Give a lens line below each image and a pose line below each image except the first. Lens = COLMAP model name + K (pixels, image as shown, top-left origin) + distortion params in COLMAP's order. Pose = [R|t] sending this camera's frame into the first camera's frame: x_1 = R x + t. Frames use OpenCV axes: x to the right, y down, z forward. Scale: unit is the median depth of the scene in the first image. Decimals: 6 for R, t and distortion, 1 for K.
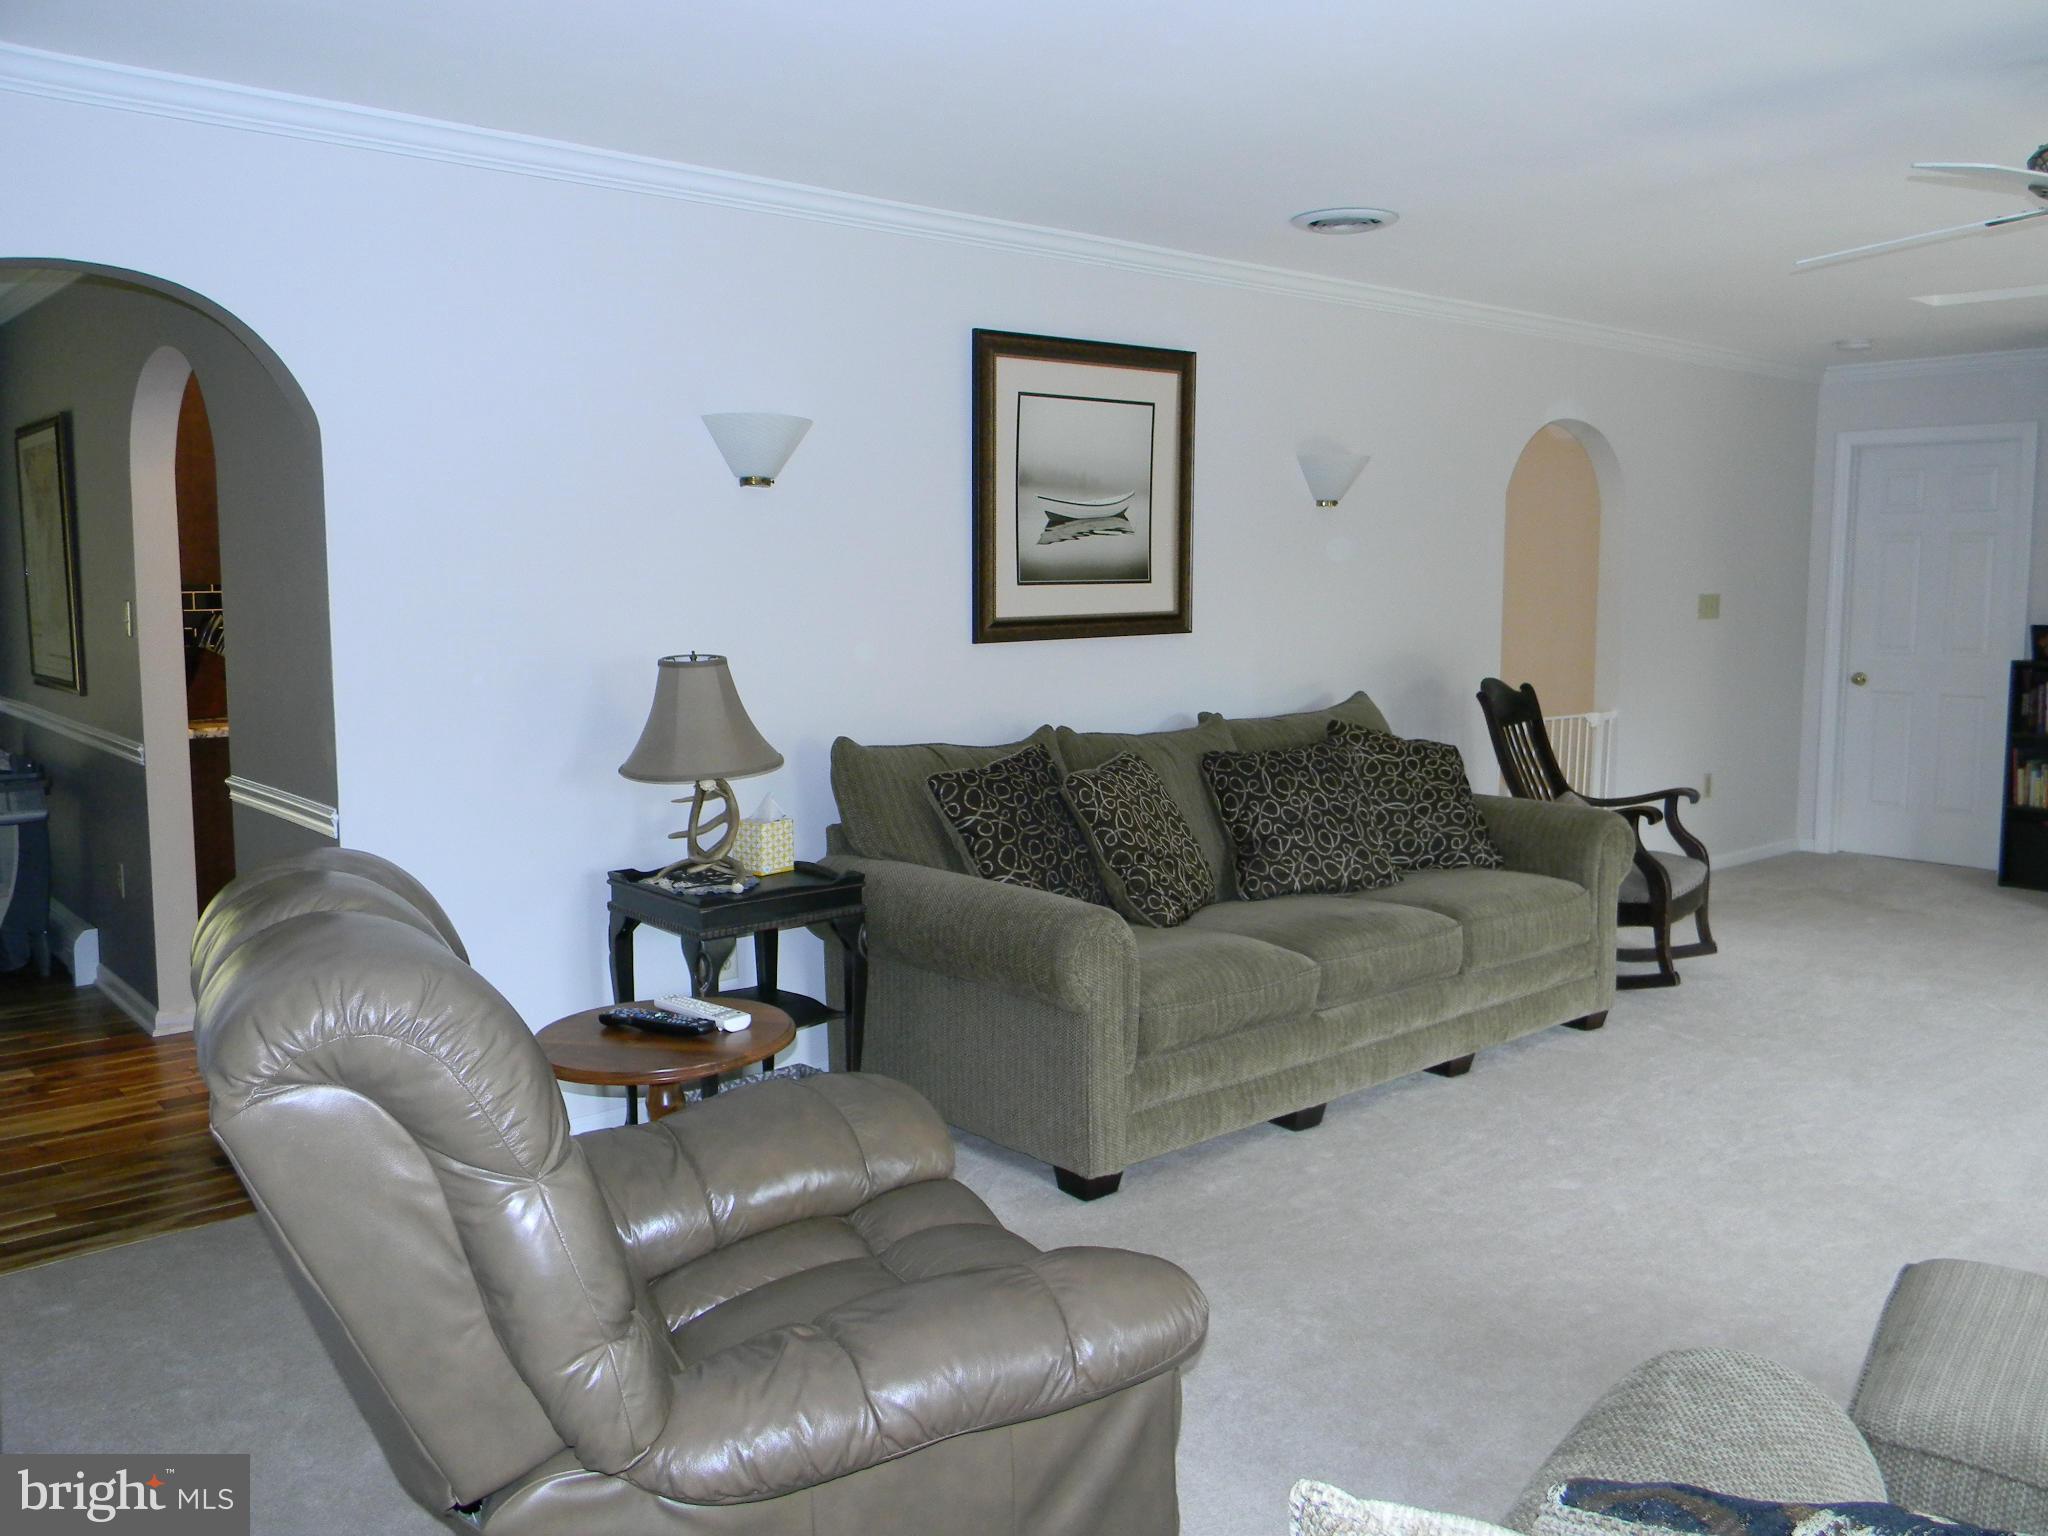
lens RADIAL K [[1640.7, 0, 1018.6], [0, 1640.7, 745.5], [0, 0, 1]] dist [0.008989, -0.020368]
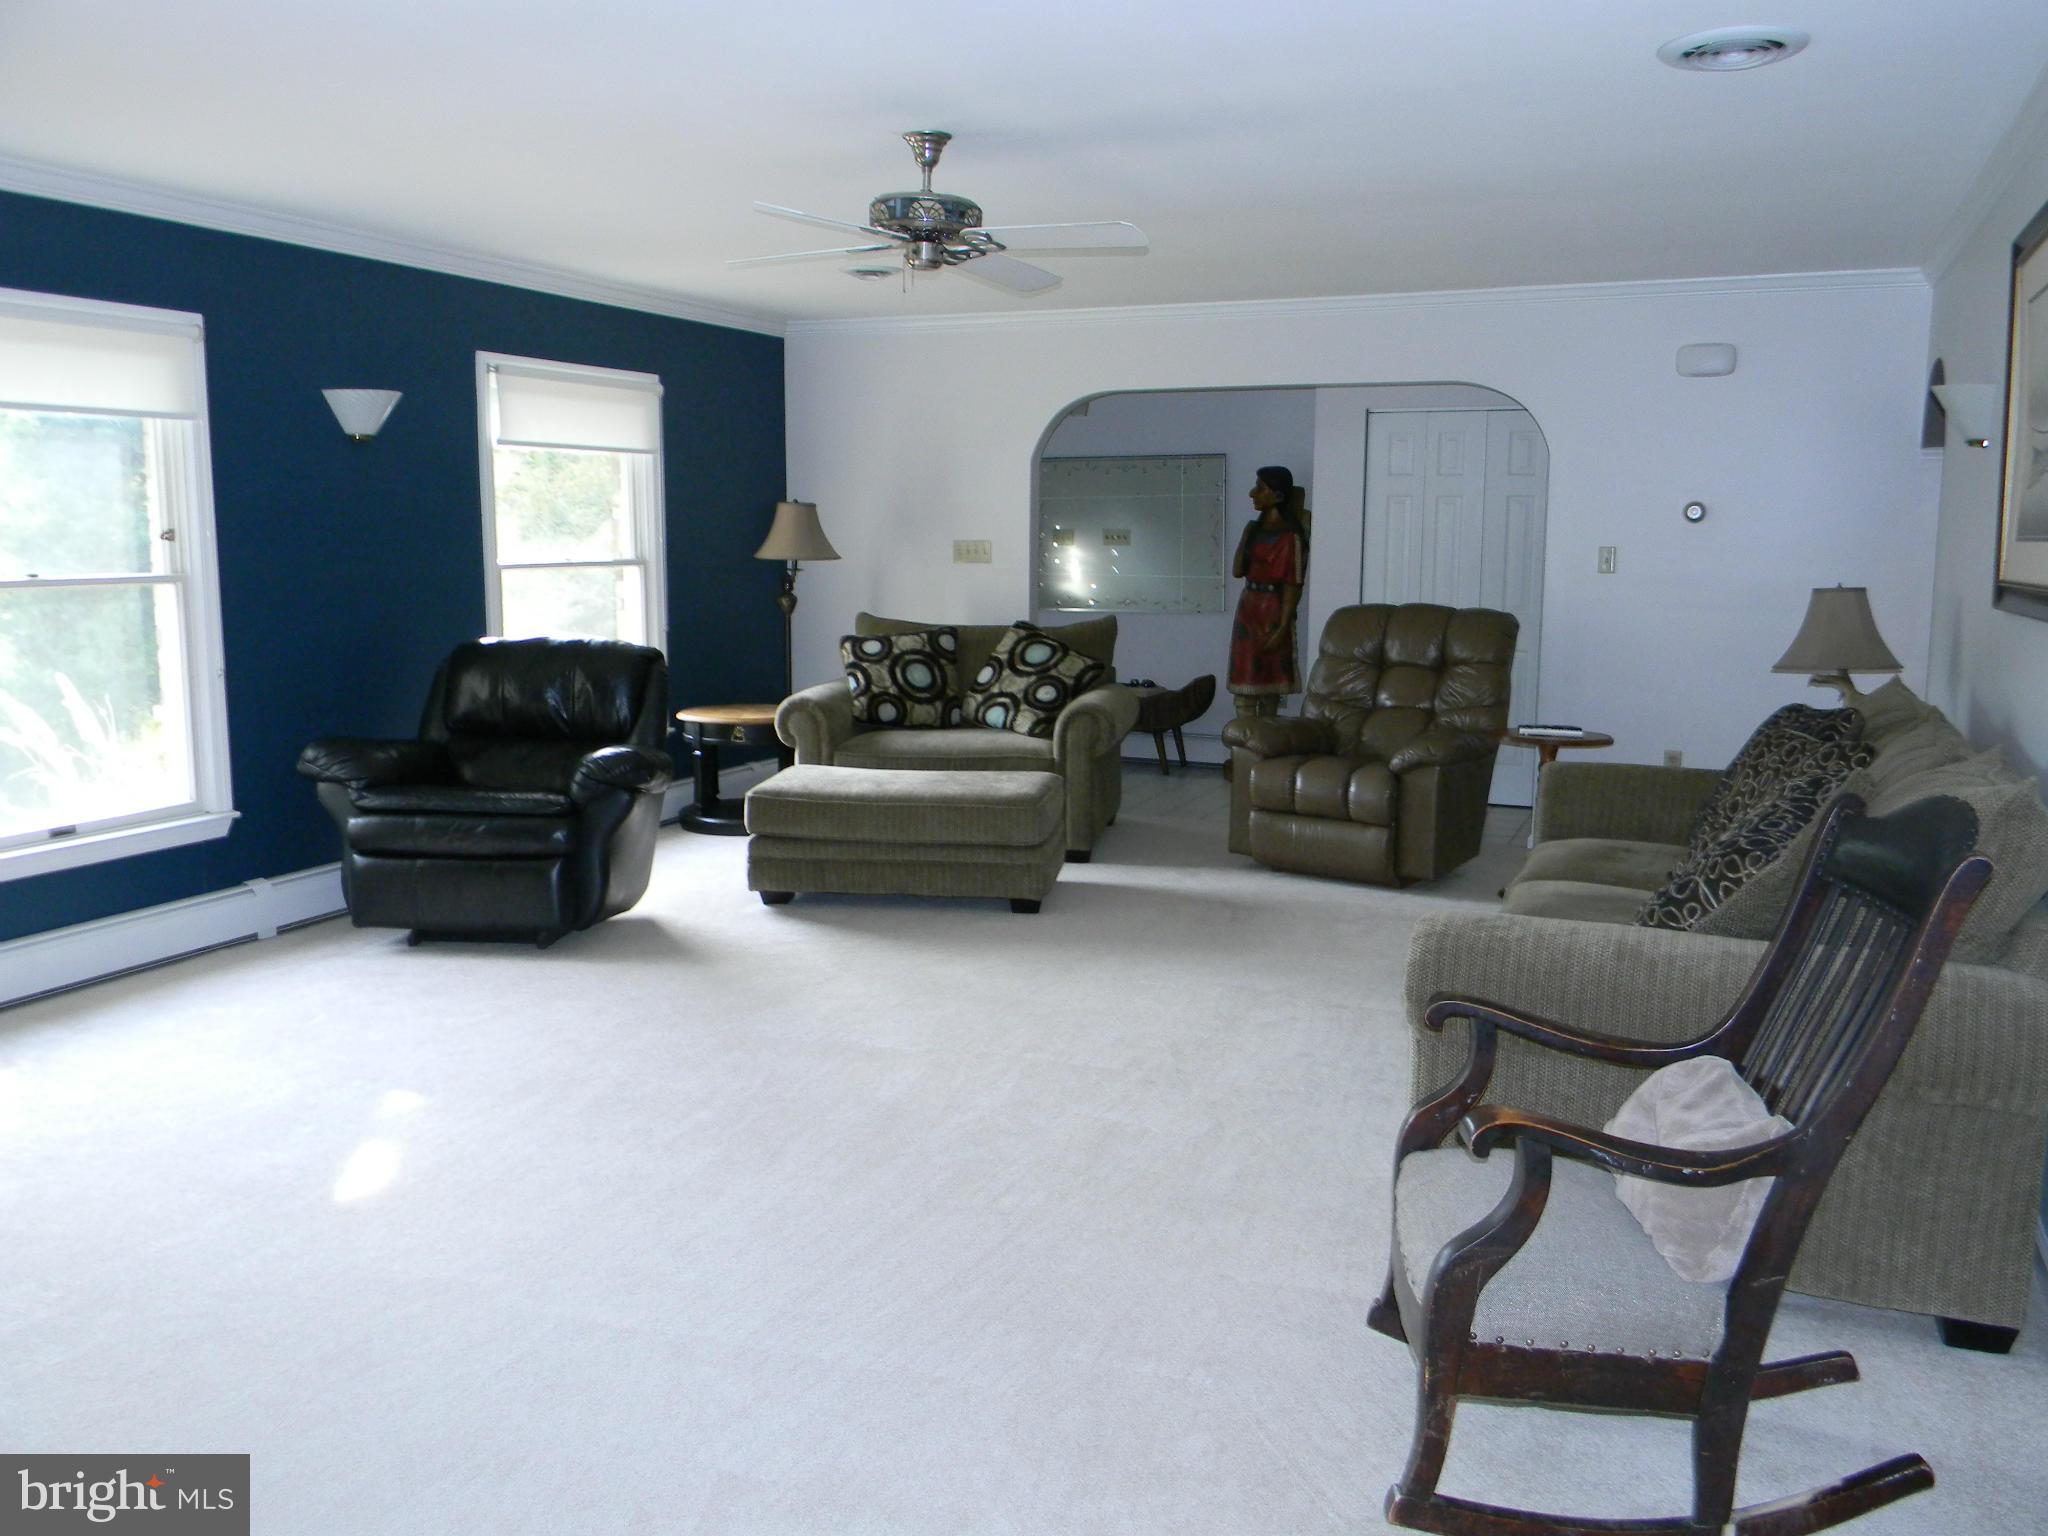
lens RADIAL K [[1638.9, 0, 1030.1], [0, 1638.9, 741.5], [0, 0, 1]] dist [0.021633, -0.061117]
pose [[-0.892161, 0.056581, -0.448159, 0.800708], [-0.051995, 0.972667, 0.226308, -0.160545], [0.448714, 0.225206, -0.864834, 1.513464]]
